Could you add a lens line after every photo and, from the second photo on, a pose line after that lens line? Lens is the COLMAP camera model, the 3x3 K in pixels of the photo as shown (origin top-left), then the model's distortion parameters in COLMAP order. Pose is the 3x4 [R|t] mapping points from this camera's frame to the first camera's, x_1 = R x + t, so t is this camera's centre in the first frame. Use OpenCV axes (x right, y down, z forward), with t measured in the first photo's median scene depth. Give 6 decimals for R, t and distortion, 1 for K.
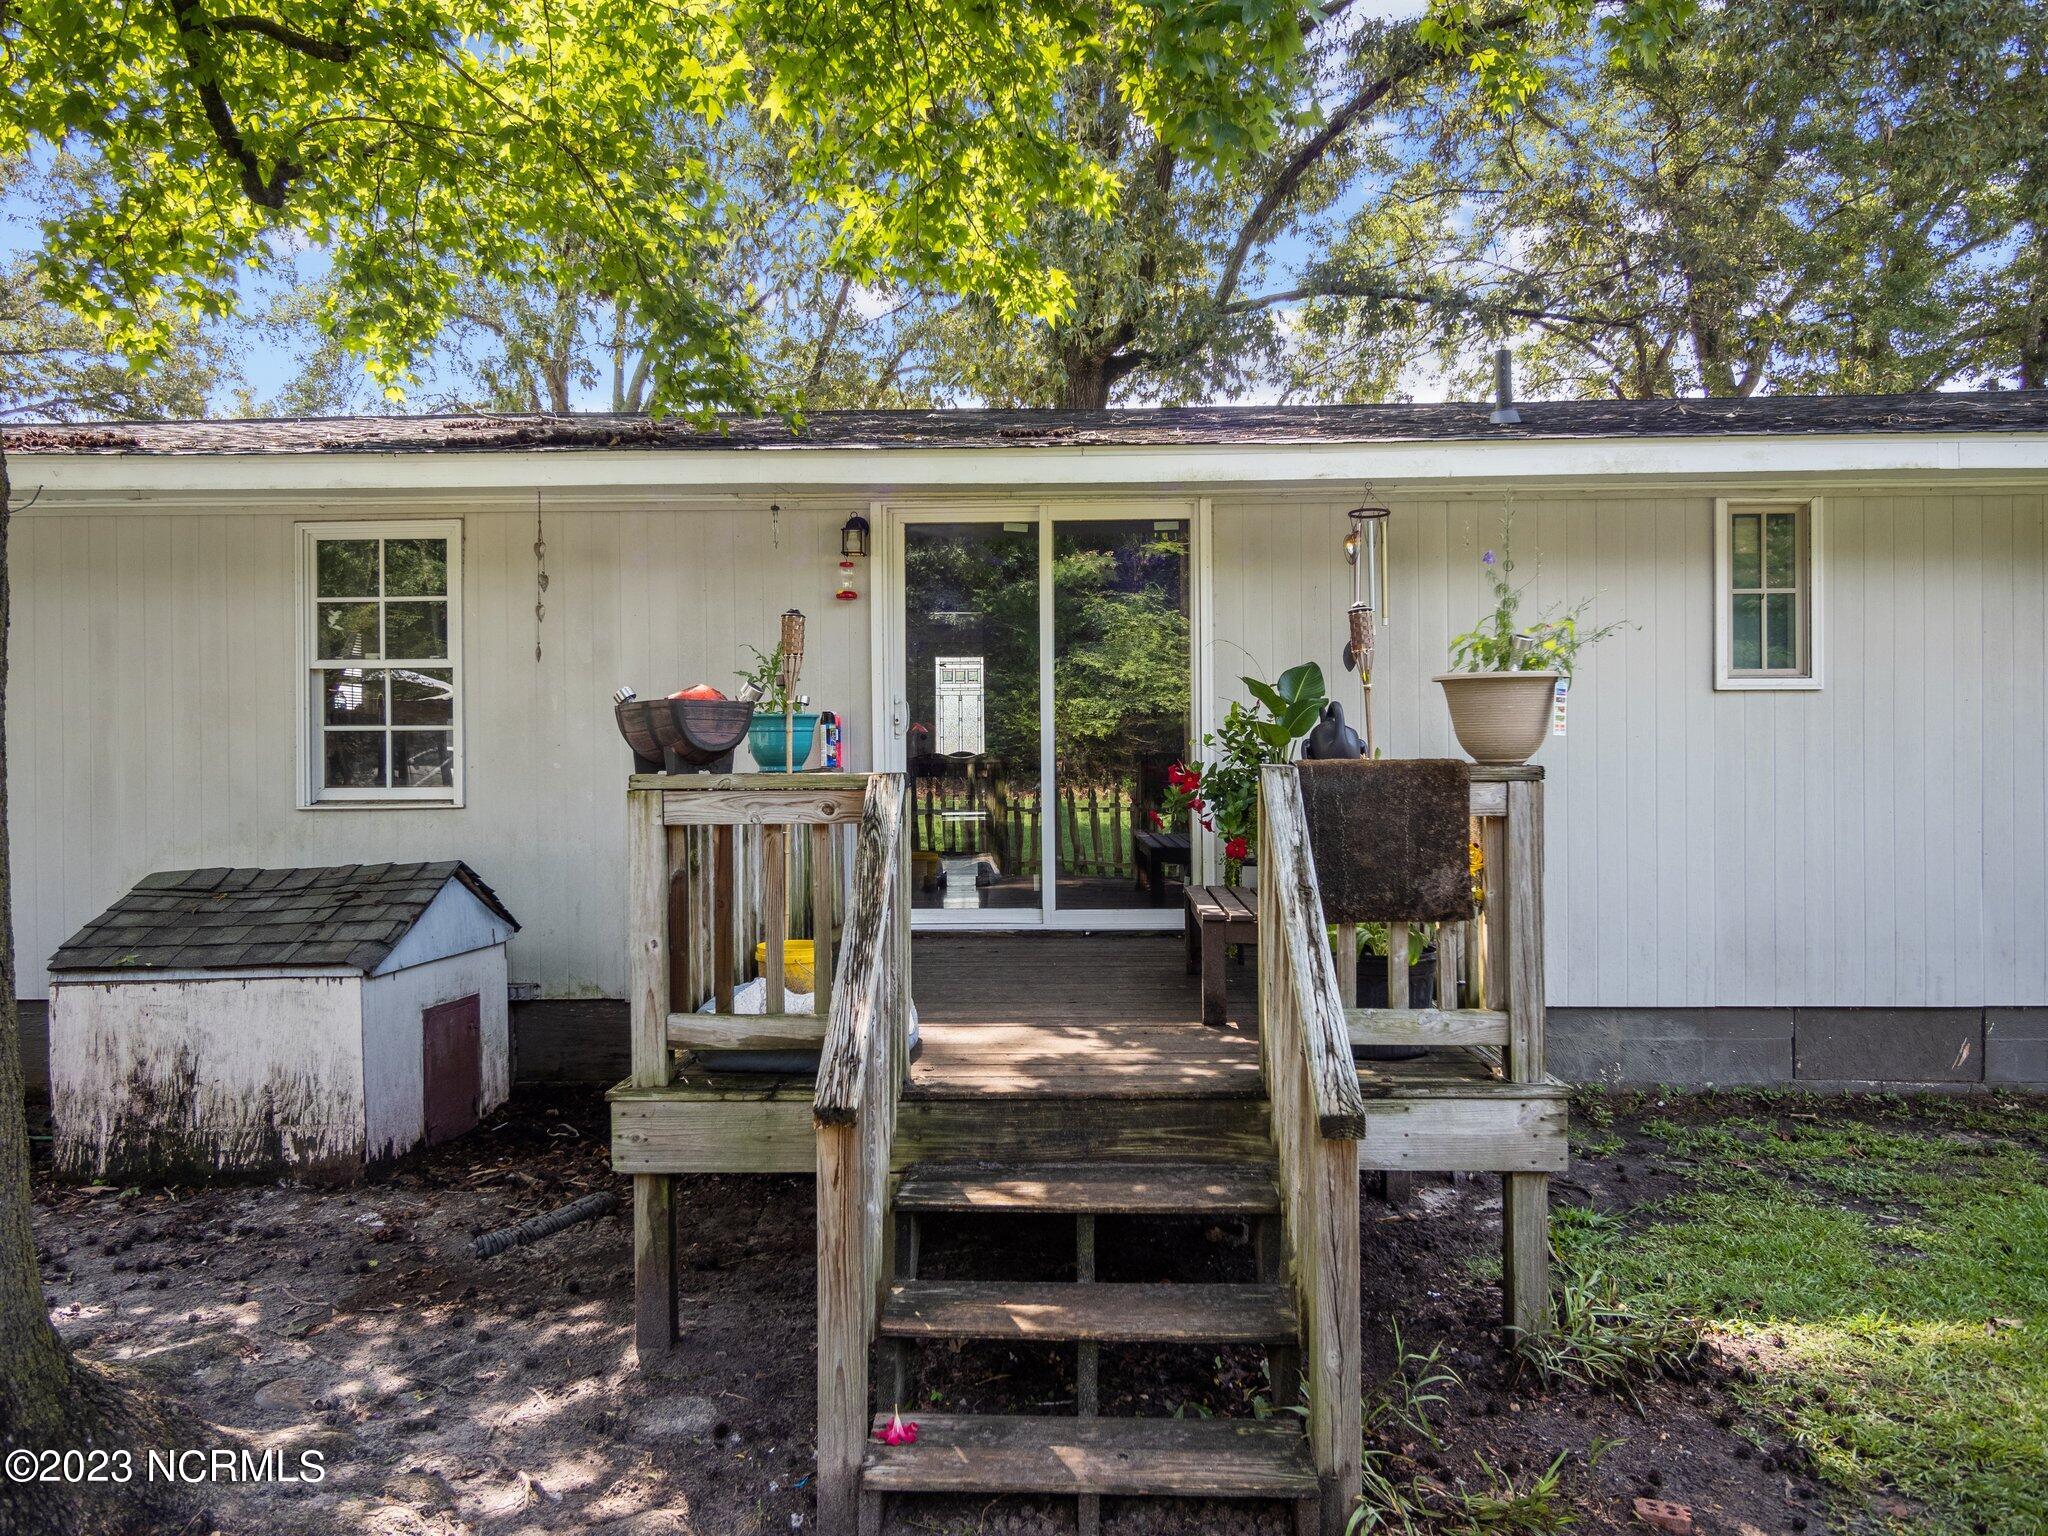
lens RADIAL K [[1433.8, 0, 1016.5], [0, 1433.8, 762.4], [0, 0, 1]] dist [0.004703, 0.000662]
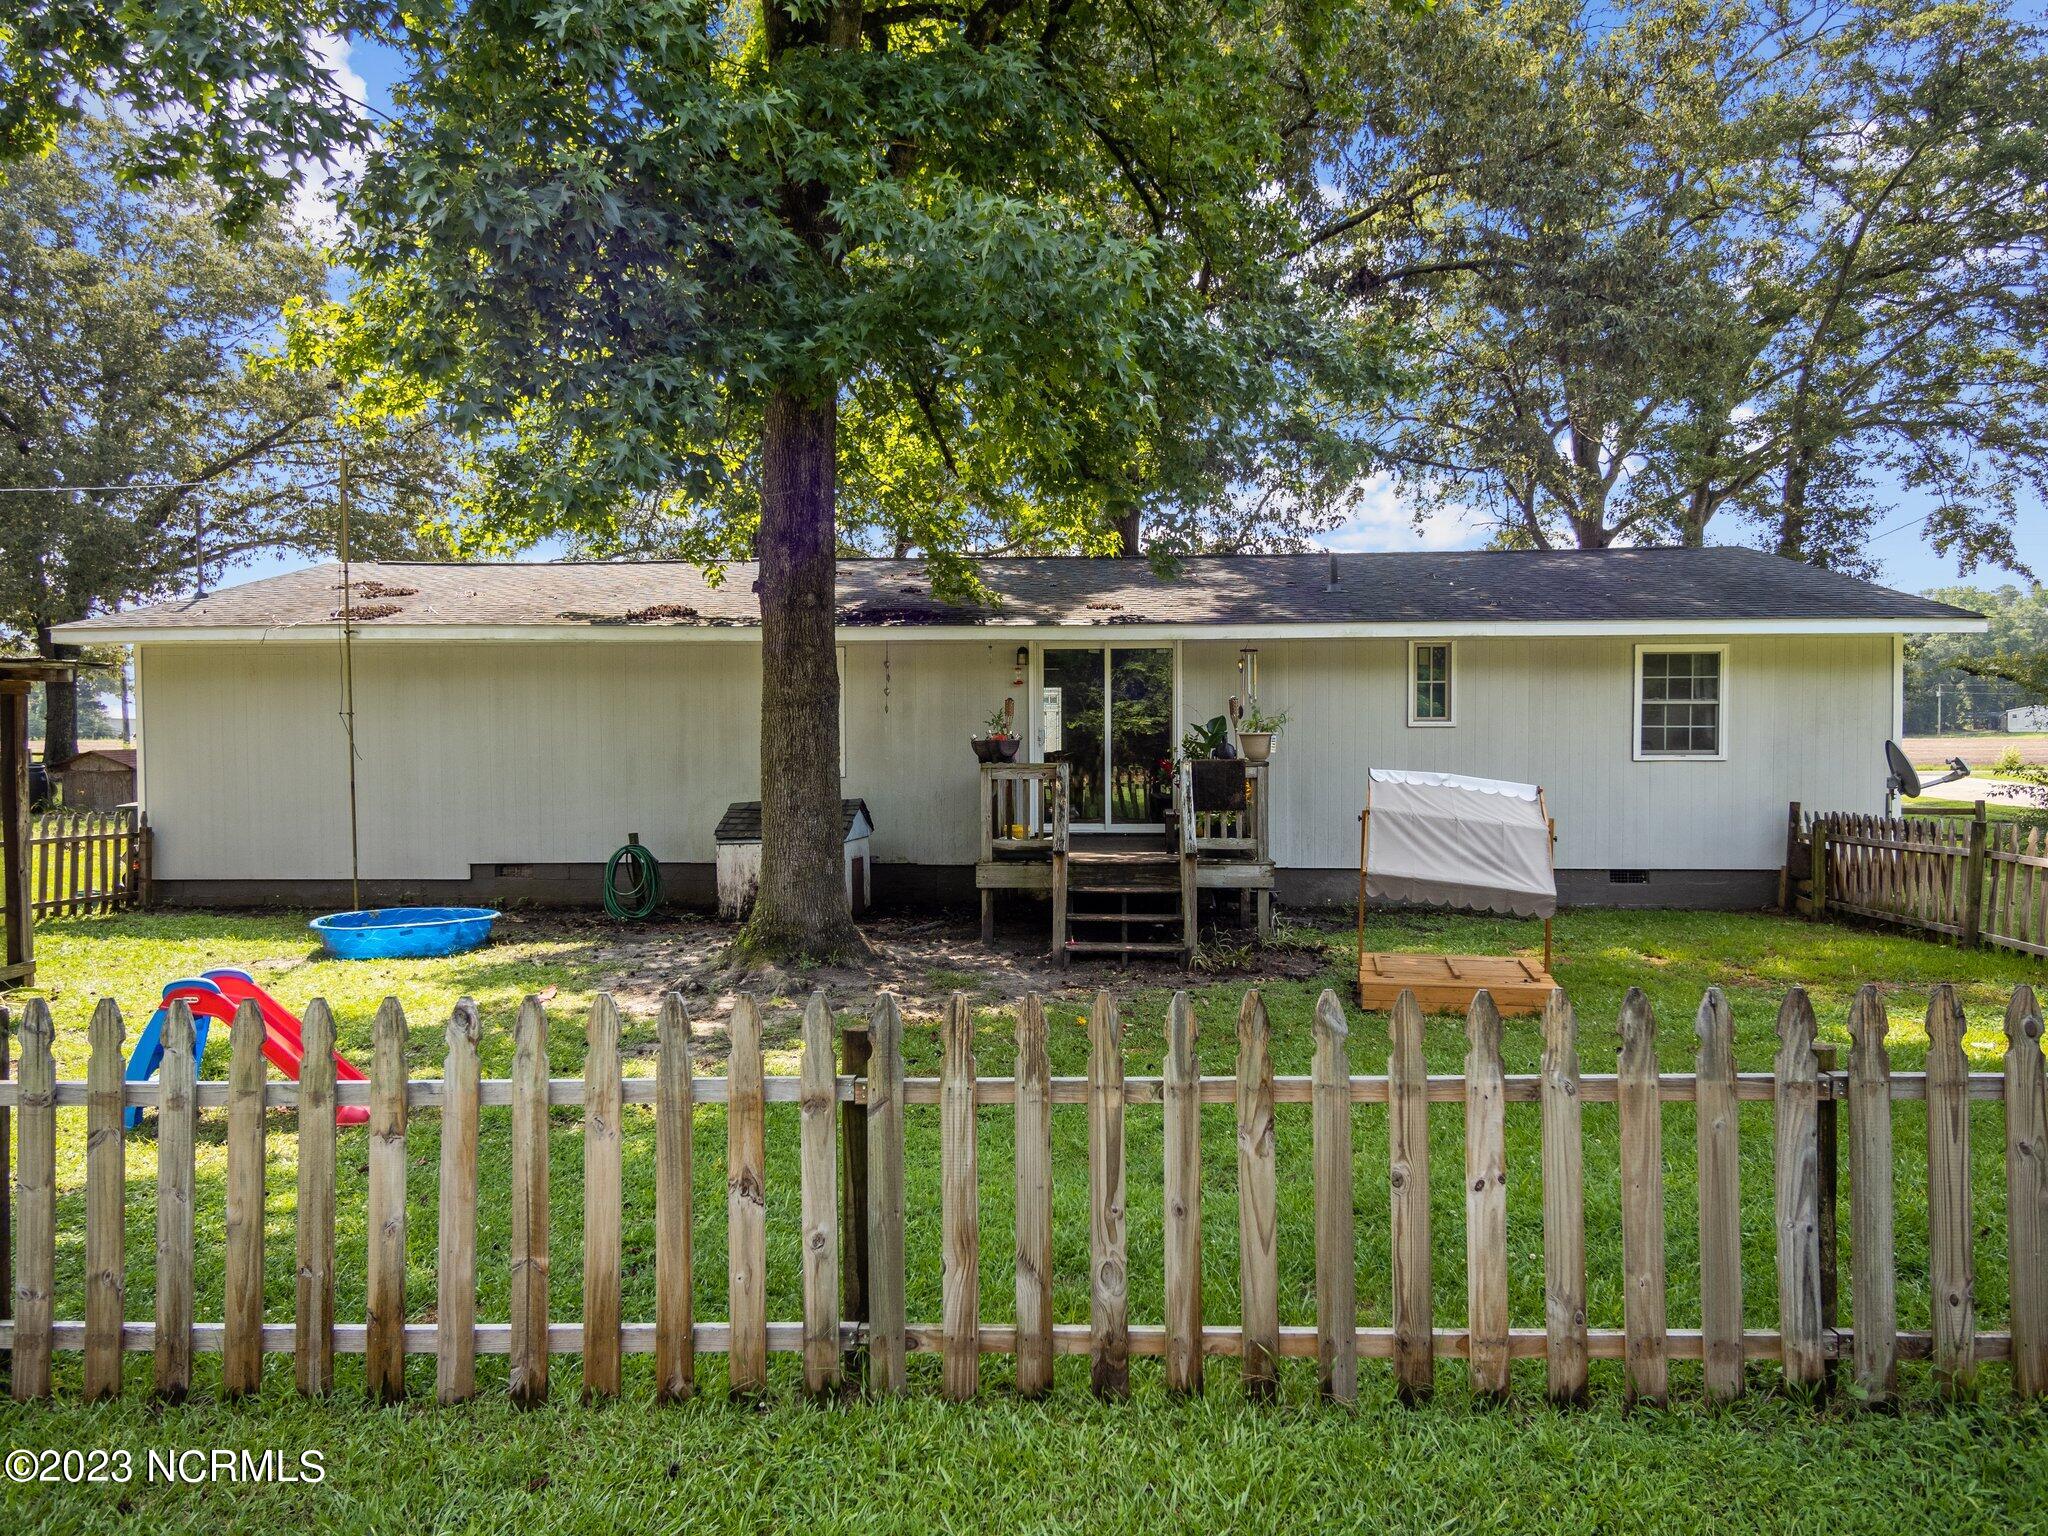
lens RADIAL K [[1315.7, 0, 1025.9], [0, 1315.7, 758.8], [0, 0, 1]] dist [-0.001643, -0.000117]
pose [[0.999621, 0.004349, -0.027175, -0.051413], [-0.004144, 0.999963, 0.007599, -0.013537], [0.027207, -0.007484, 0.999602, -1.076408]]
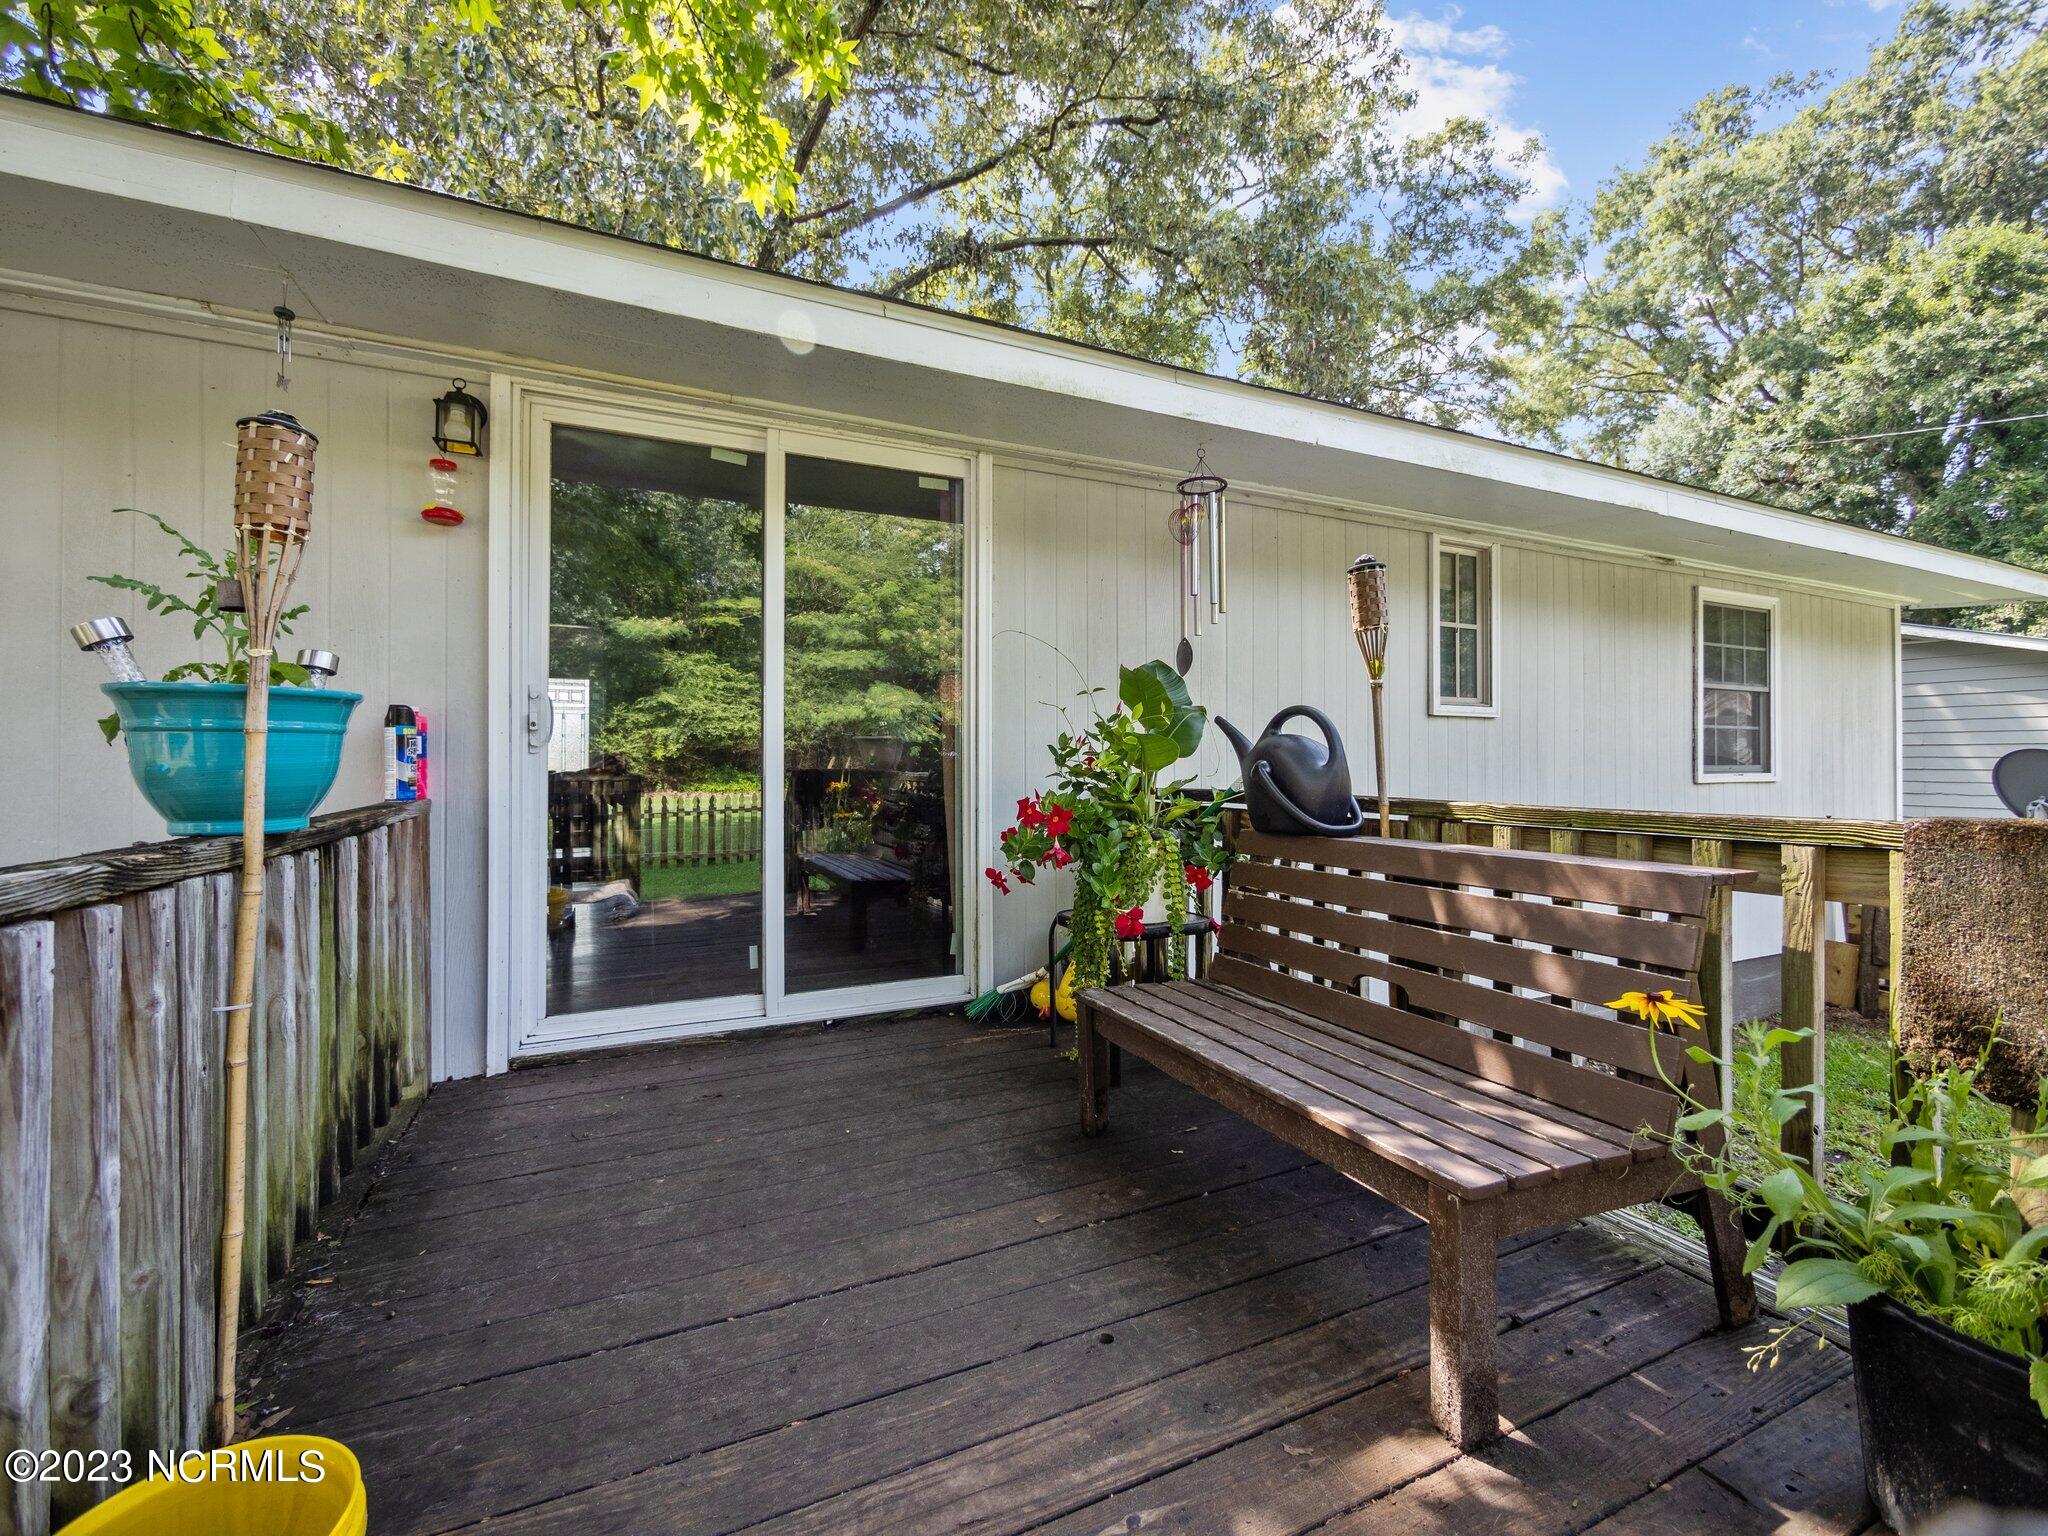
lens RADIAL K [[874.0, 0, 1023.8], [0, 874.0, 754.2], [0, 0, 1]] dist [0.001042, 0.000221]
pose [[0.890810, 0.010332, 0.454259, -0.068215], [-0.001621, 0.999807, -0.019562, -0.009348], [-0.454374, 0.016689, 0.890655, 0.575631]]
